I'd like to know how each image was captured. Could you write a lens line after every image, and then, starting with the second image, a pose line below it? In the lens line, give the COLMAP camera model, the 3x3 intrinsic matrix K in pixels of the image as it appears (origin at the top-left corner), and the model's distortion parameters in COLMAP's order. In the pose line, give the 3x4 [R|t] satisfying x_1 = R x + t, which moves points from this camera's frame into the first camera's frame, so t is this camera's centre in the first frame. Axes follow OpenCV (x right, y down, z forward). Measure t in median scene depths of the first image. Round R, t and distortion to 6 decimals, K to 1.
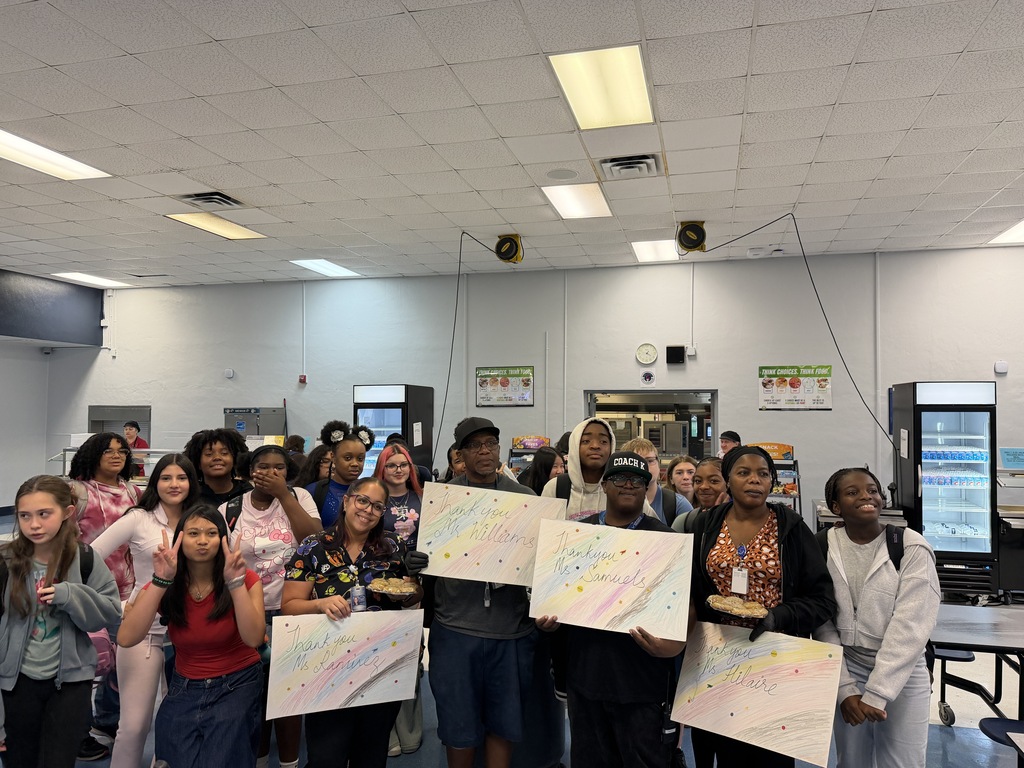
lens RADIAL K [[737.2, 0, 517.3], [0, 737.2, 404.3], [0, 0, 1]] dist [0.134051, -0.174719]
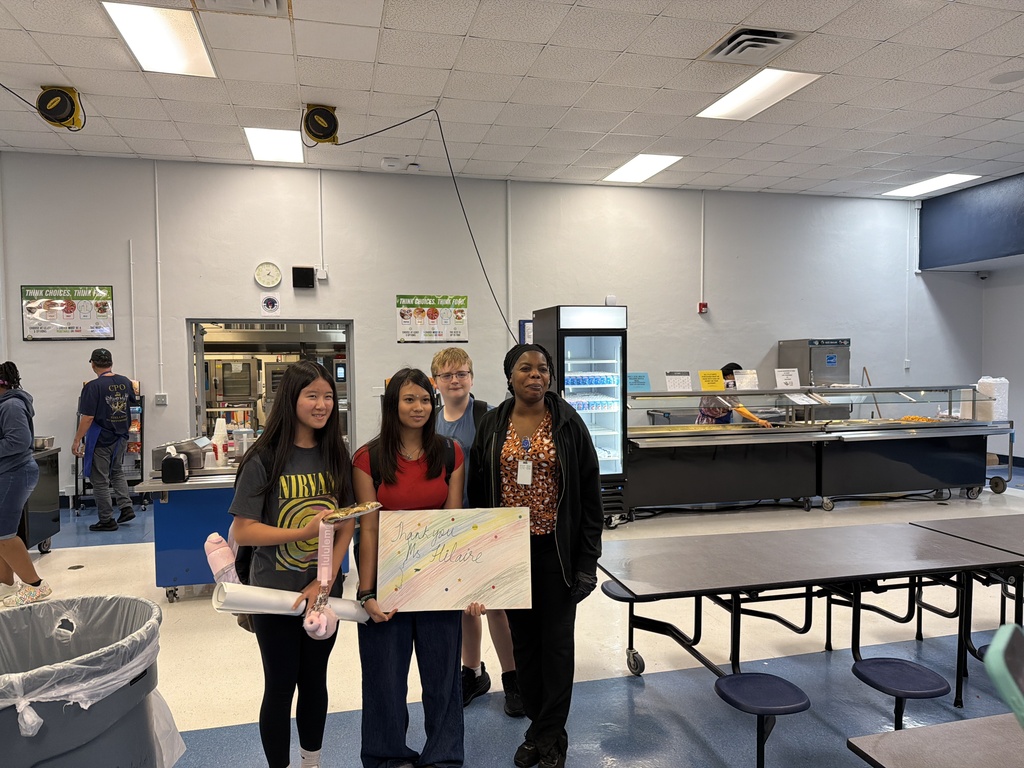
lens RADIAL K [[698.0, 0, 511.7], [0, 698.0, 389.4], [0, 0, 1]] dist [0.073608, -0.101136]
pose [[0.872227, -0.033327, 0.487964, 0.025247], [0.009871, 0.998672, 0.050563, 0.024447], [-0.489001, -0.039286, 0.871398, 0.186511]]
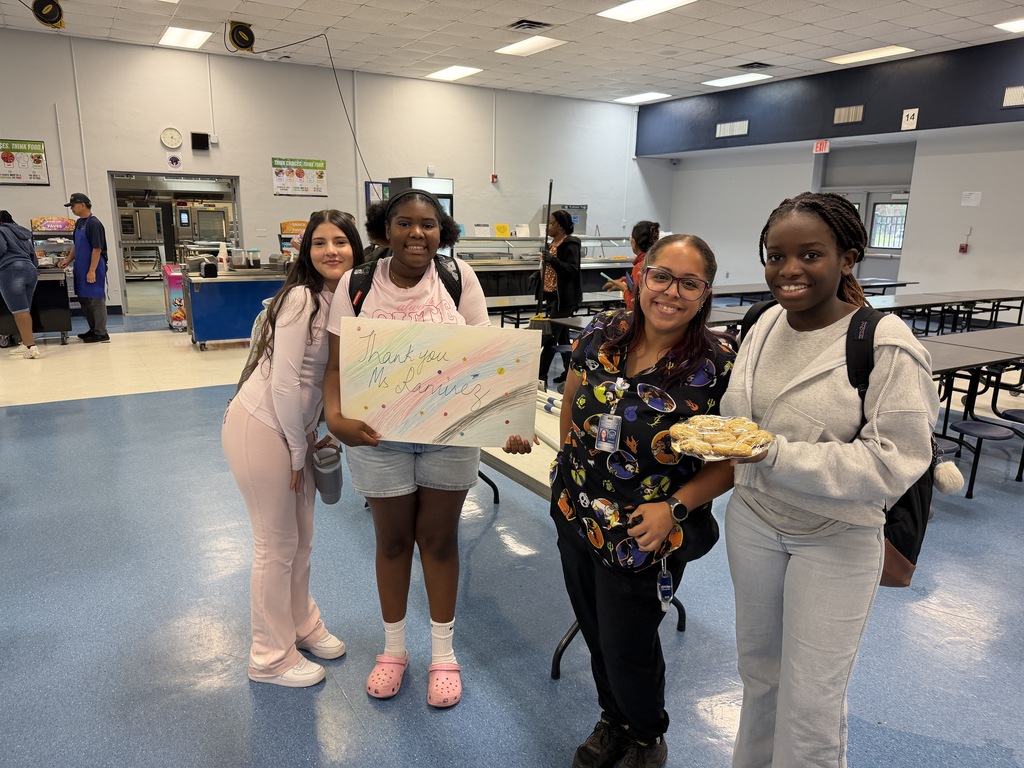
lens RADIAL K [[762.0, 0, 513.9], [0, 762.0, 420.4], [0, 0, 1]] dist [0.041614, -0.049670]
pose [[0.679384, -0.181833, 0.710897, -0.382910], [-0.021224, 0.963536, 0.266736, 0.020020], [-0.733476, -0.196304, 0.650752, -0.180073]]
